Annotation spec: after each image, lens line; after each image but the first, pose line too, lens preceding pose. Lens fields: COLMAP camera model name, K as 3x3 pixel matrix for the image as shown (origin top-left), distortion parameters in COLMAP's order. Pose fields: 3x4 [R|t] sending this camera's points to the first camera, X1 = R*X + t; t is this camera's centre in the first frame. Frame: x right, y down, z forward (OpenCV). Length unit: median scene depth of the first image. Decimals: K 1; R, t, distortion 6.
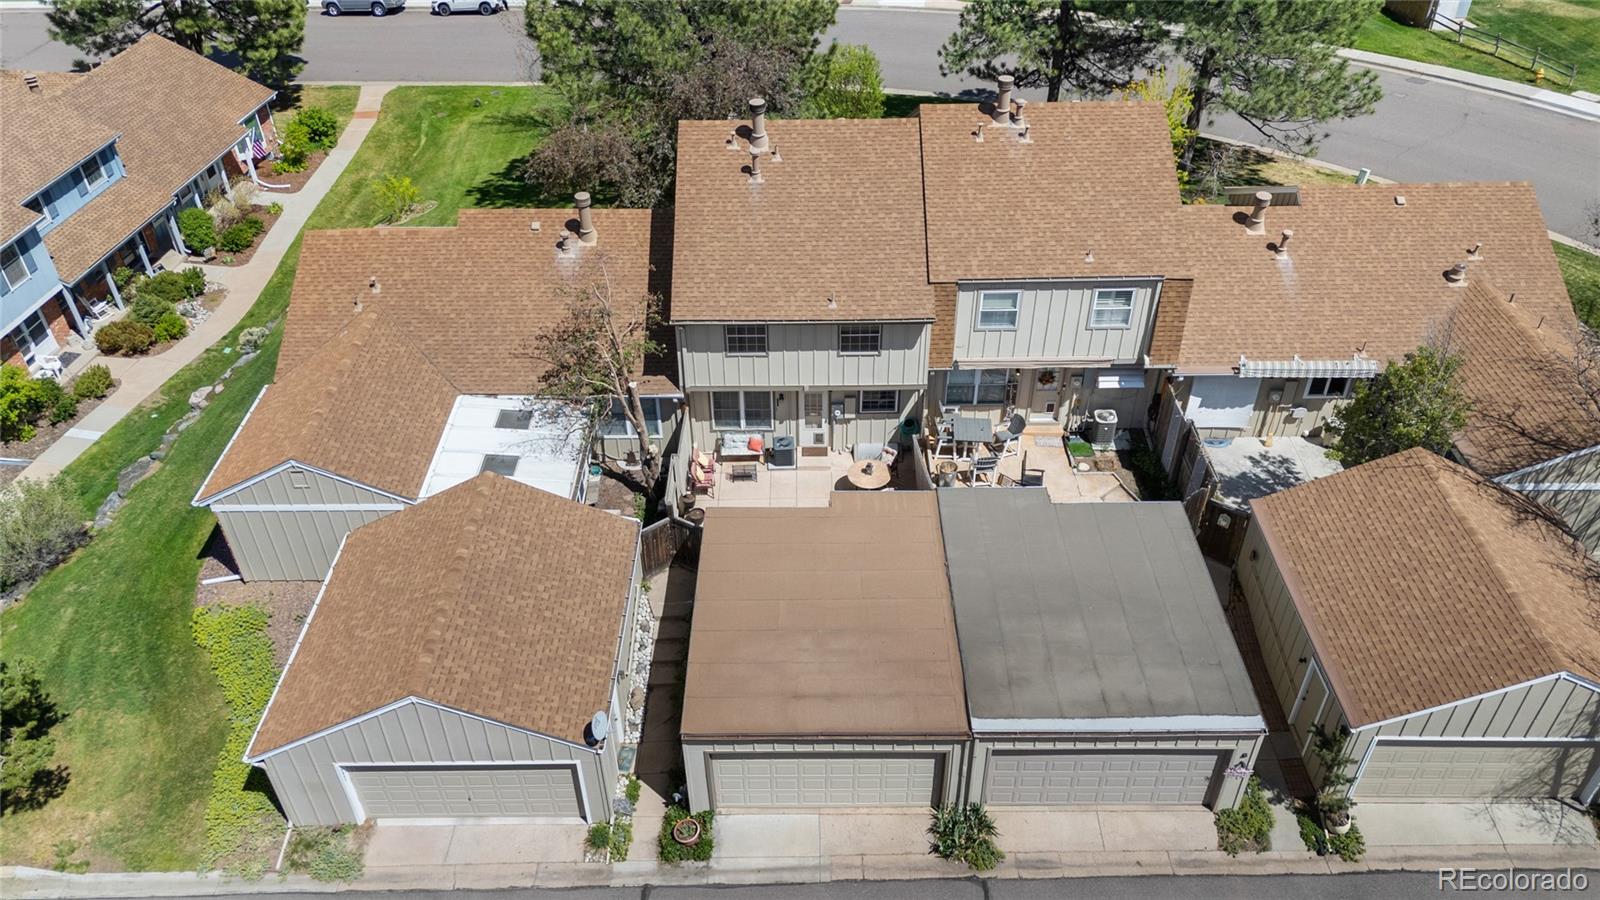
lens RADIAL K [[1178.3, 0, 800.0], [0, 1178.3, 450.0], [0, 0, 1]] dist [0.099056, -0.110362]
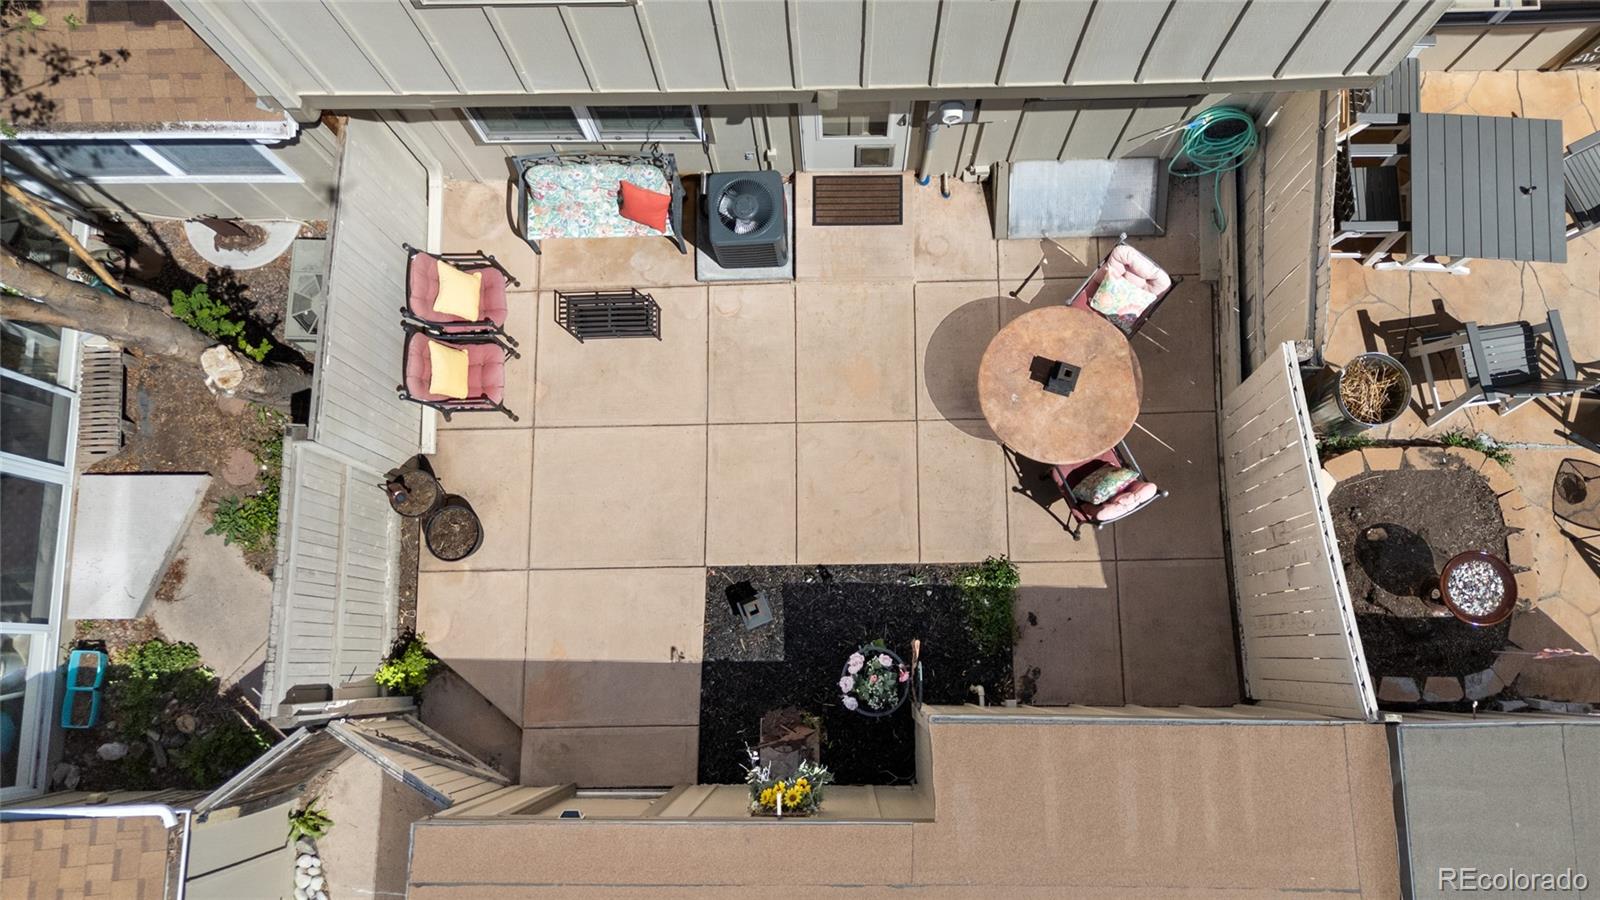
lens RADIAL K [[1178.3, 0, 800.0], [0, 1178.3, 450.0], [0, 0, 1]] dist [0.099056, -0.110362]
pose [[0.999738, -0.007822, -0.021495, 0.004284], [0.020182, 0.743950, 0.667931, -0.149949], [0.010766, -0.668190, 0.743913, 0.769189]]
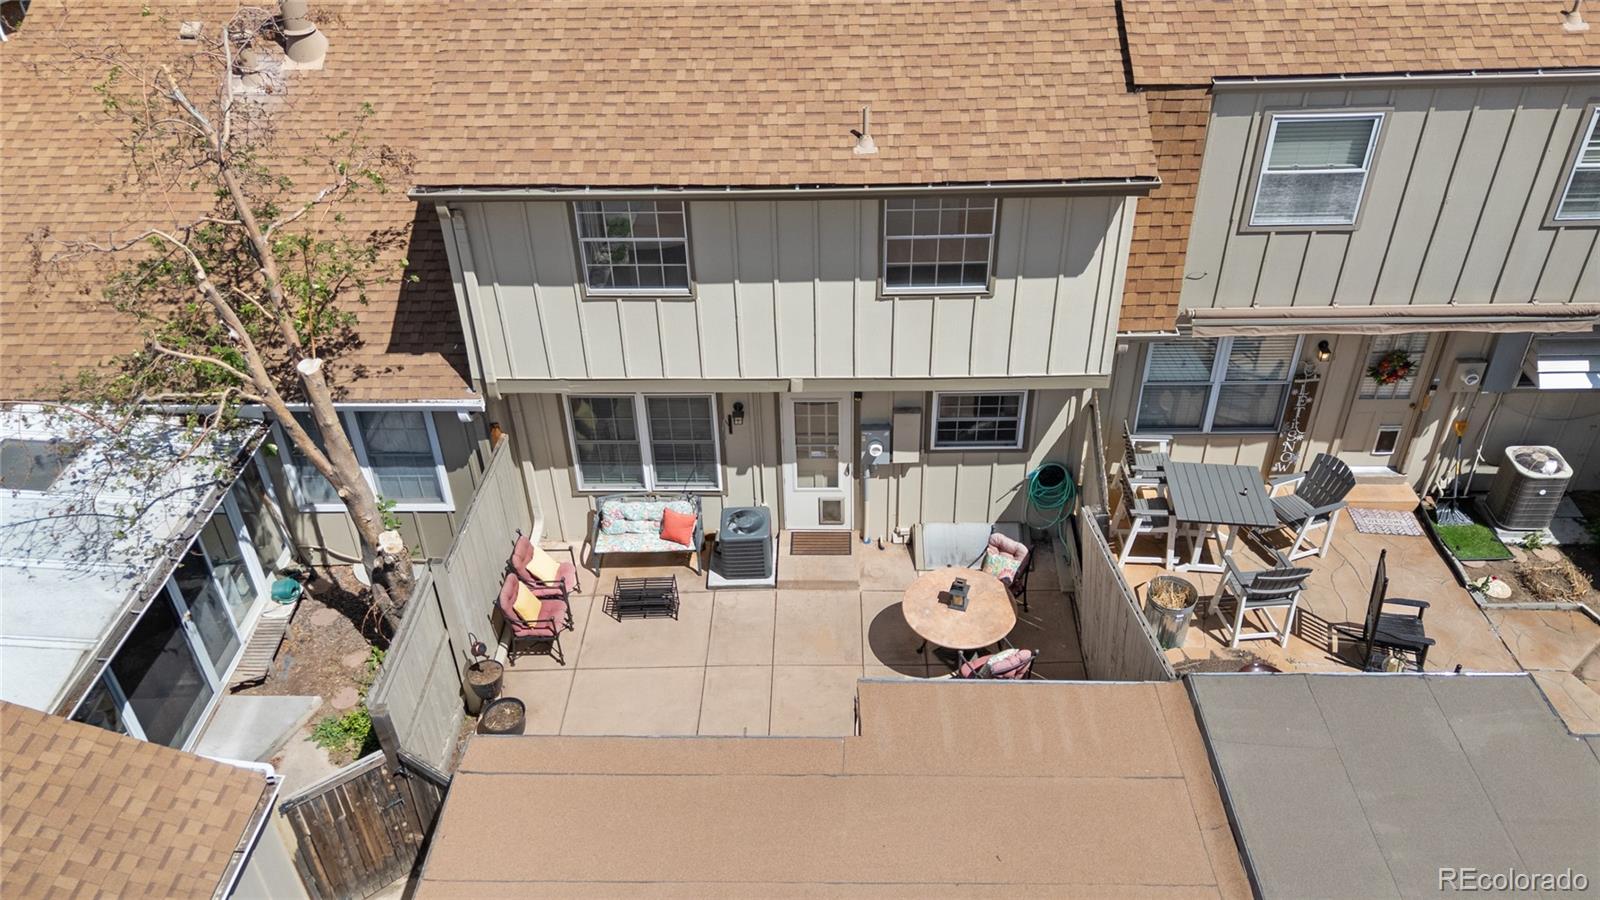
lens RADIAL K [[1178.3, 0, 800.0], [0, 1178.3, 450.0], [0, 0, 1]] dist [0.099056, -0.110362]
pose [[0.999696, 0.001719, -0.024581, 0.015684], [-0.002919, 0.998801, -0.048869, -0.011558], [0.024467, 0.048926, 0.998503, 0.596639]]
